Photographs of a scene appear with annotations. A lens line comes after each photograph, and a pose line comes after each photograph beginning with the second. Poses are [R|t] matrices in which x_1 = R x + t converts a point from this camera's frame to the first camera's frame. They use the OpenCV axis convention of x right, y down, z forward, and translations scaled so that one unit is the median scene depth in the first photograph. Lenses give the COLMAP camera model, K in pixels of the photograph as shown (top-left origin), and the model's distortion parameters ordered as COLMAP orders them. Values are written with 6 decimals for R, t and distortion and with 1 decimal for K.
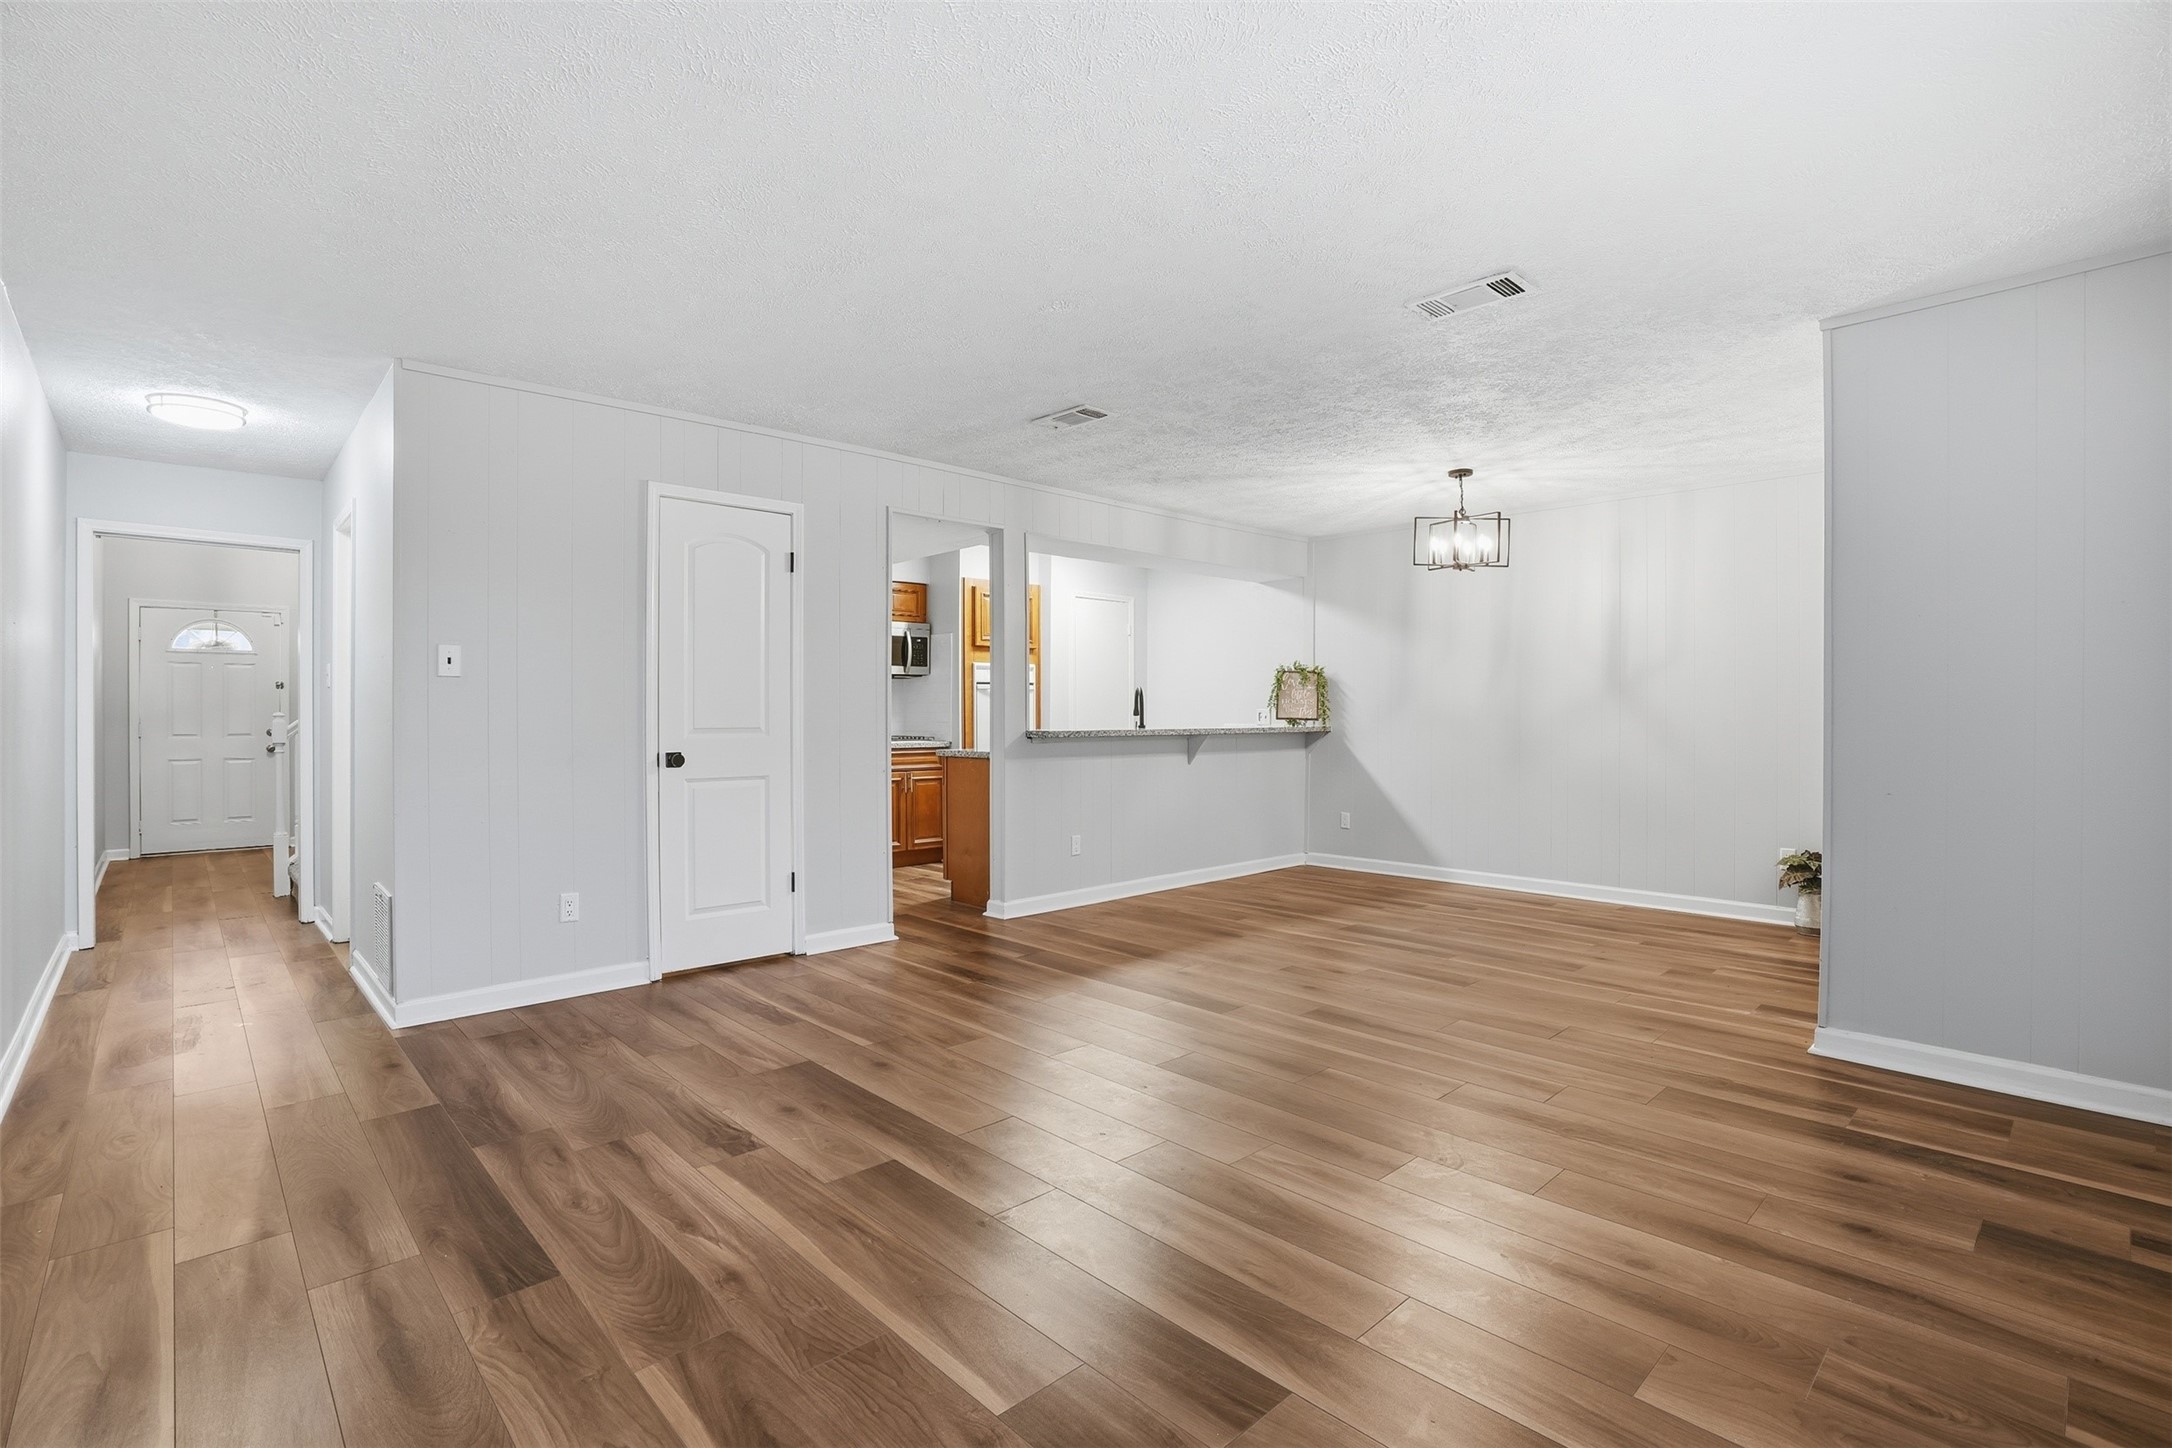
lens RADIAL K [[1003.2, 0, 1085.9], [0, 1003.2, 725.3], [0, 0, 1]] dist [-0.058546, 0.023301]
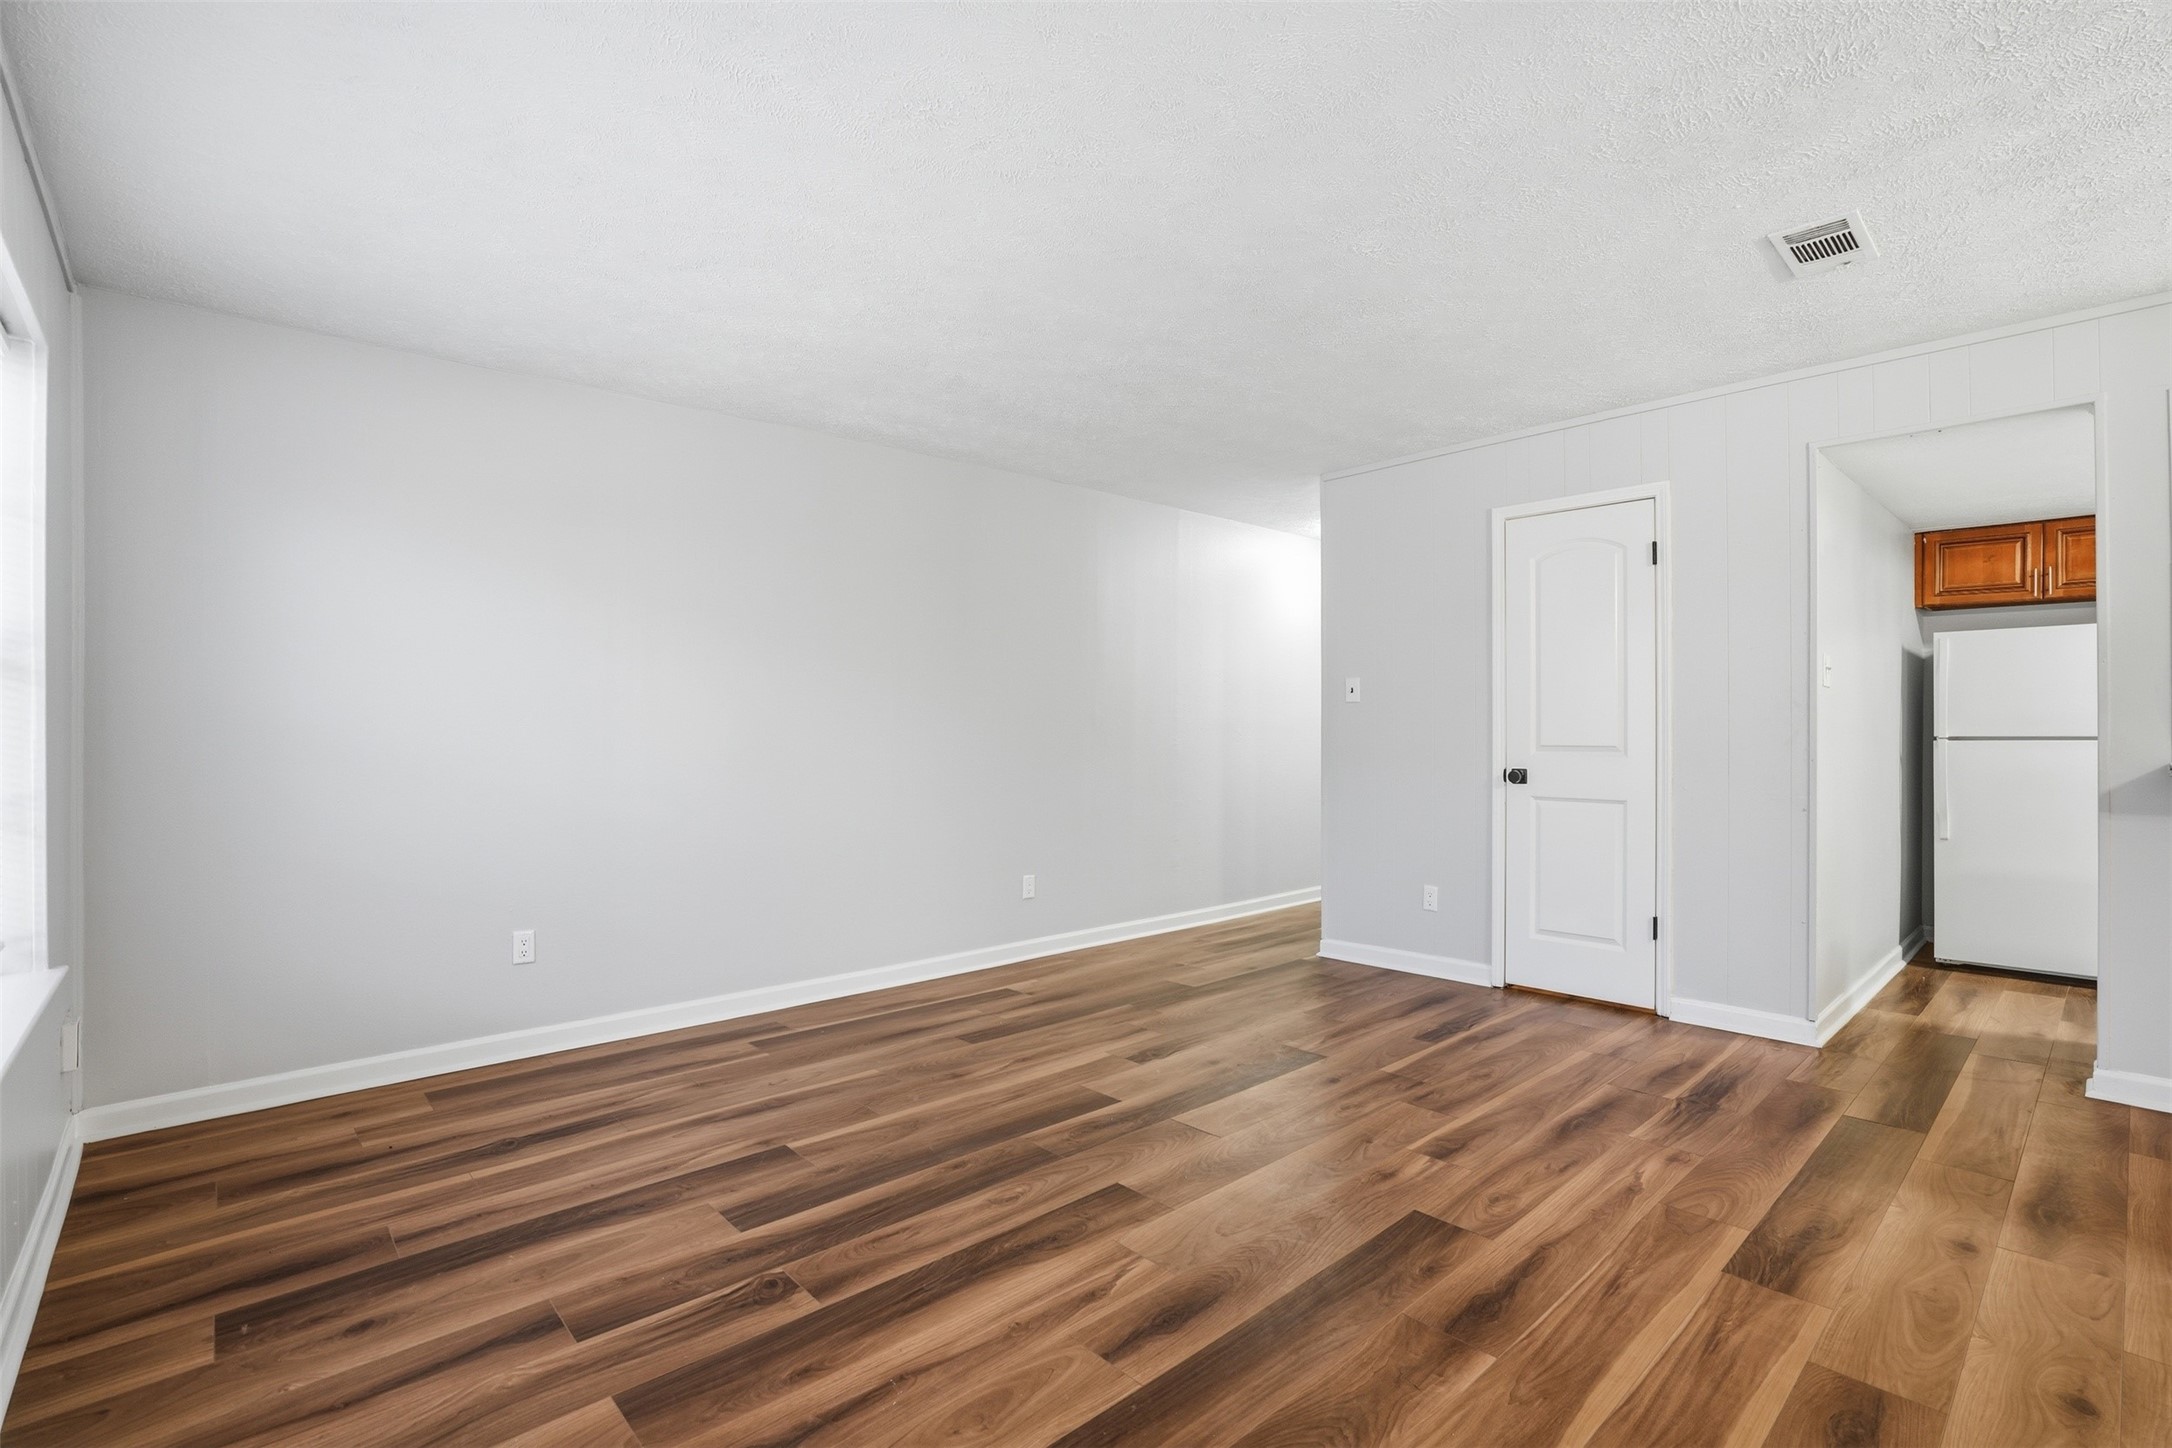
lens RADIAL K [[1003.2, 0, 1085.9], [0, 1003.2, 725.3], [0, 0, 1]] dist [-0.058546, 0.023301]
pose [[-0.019216, -0.003848, -0.999808, 0.727961], [-0.007883, 0.999962, -0.003697, -0.011609], [0.999784, 0.007810, -0.019245, 0.692875]]
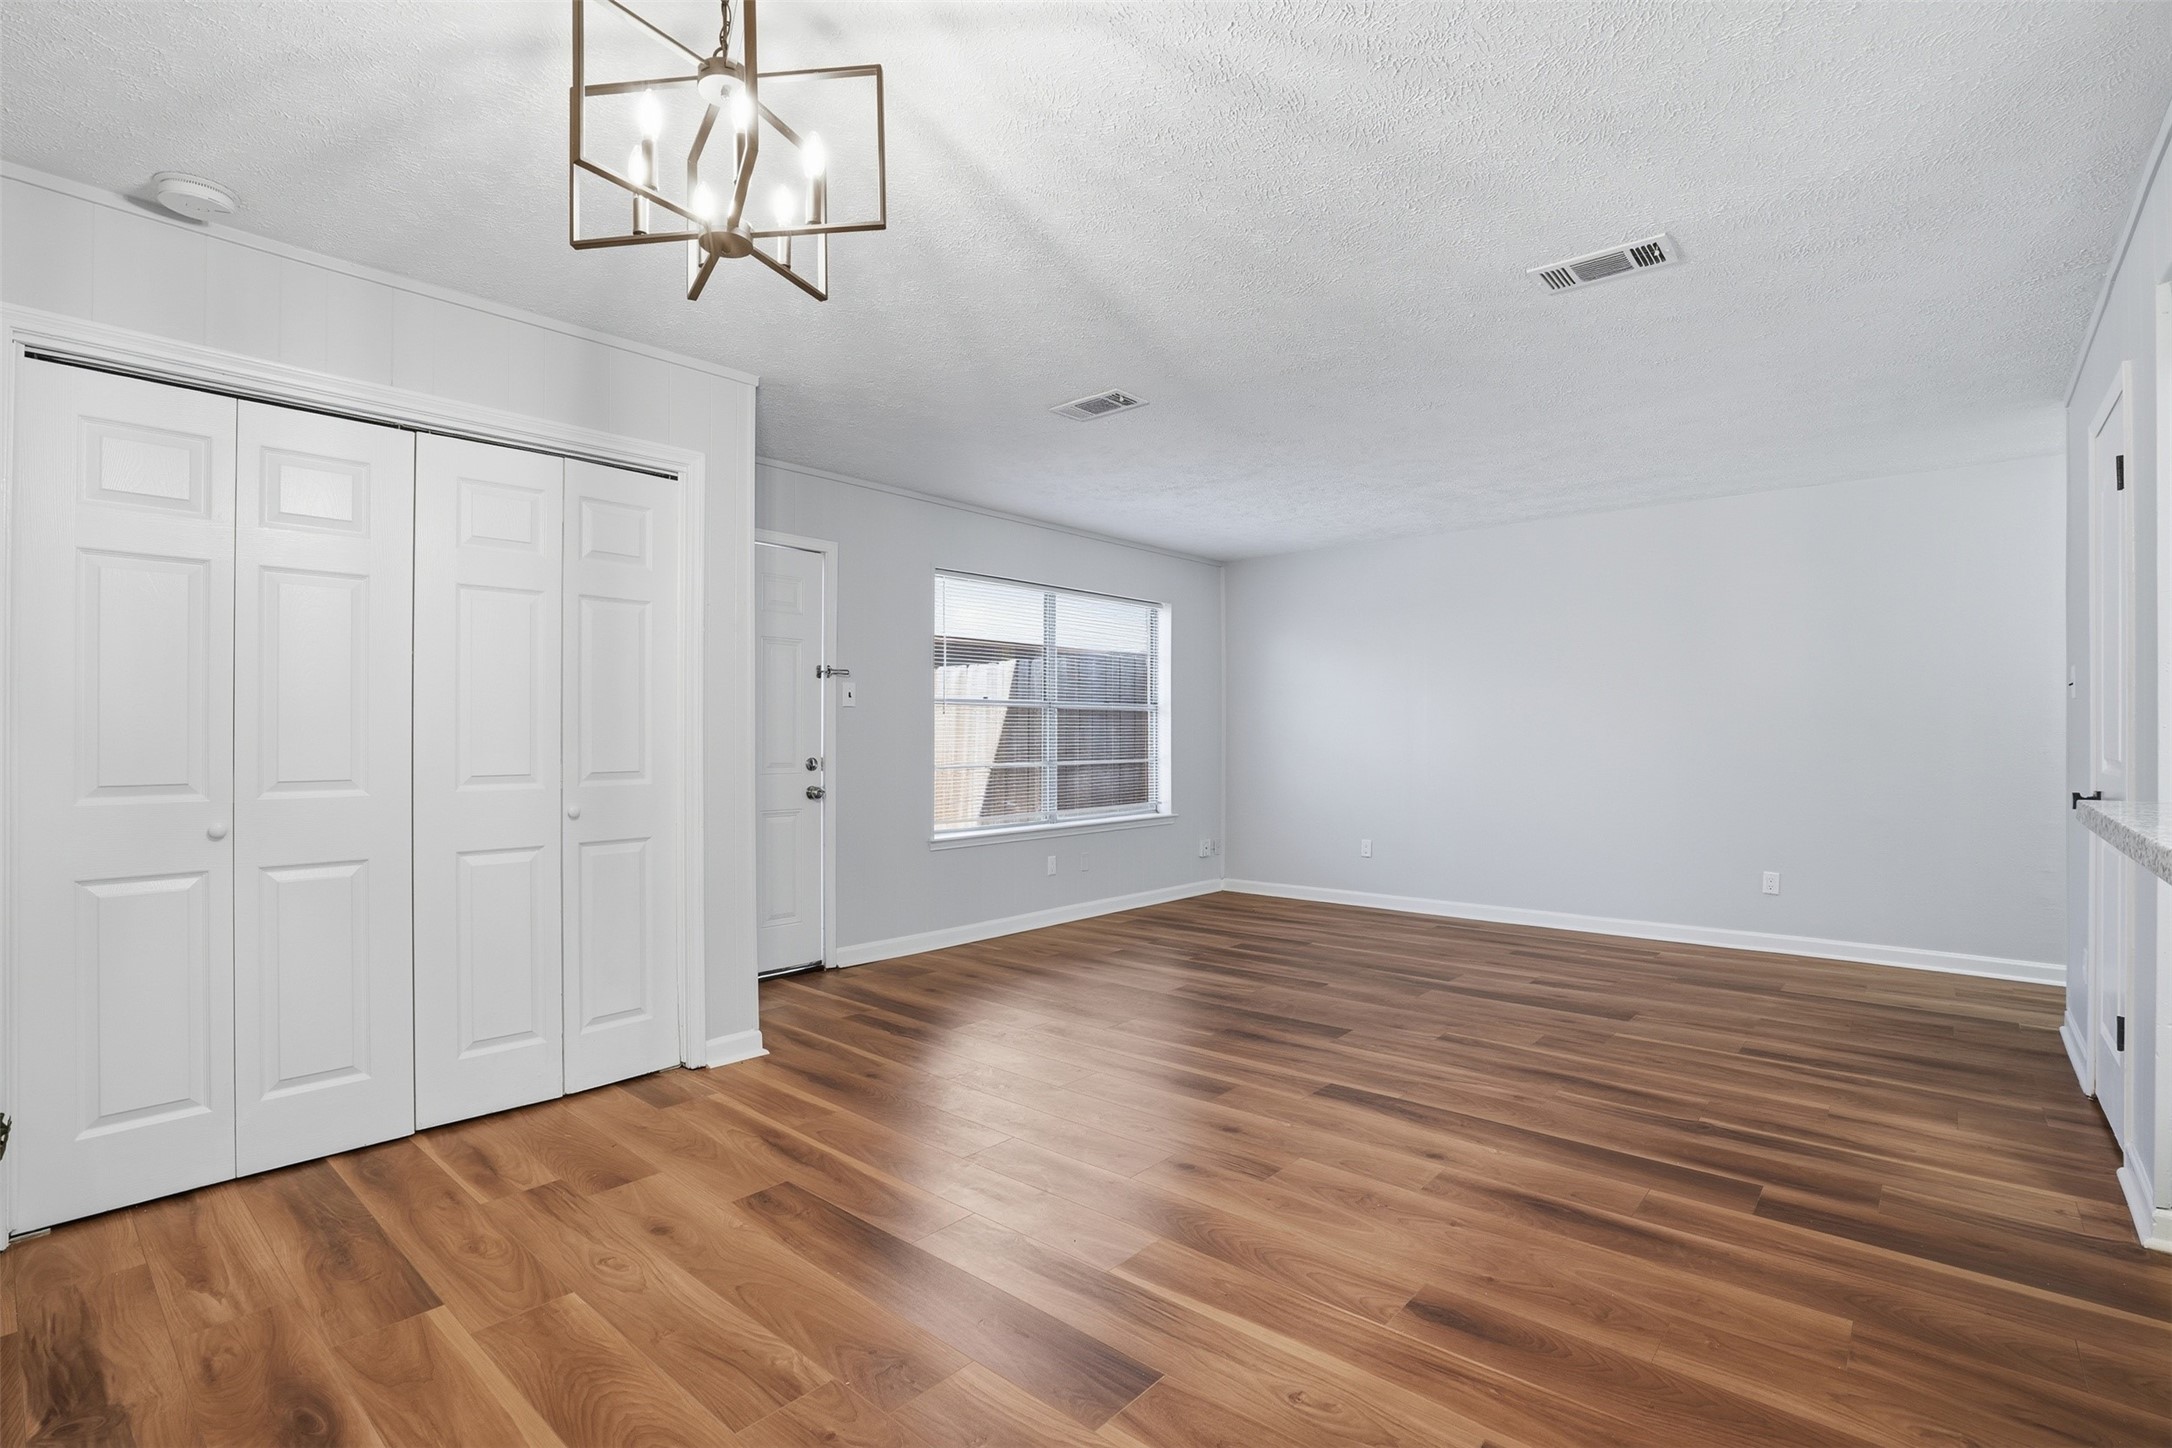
lens RADIAL K [[1003.2, 0, 1085.9], [0, 1003.2, 725.3], [0, 0, 1]] dist [-0.058546, 0.023301]
pose [[-0.995697, 0.001436, -0.092653, 0.453420], [0.001220, 0.999996, 0.002380, -0.027106], [0.092656, 0.002257, -0.995696, 1.955952]]
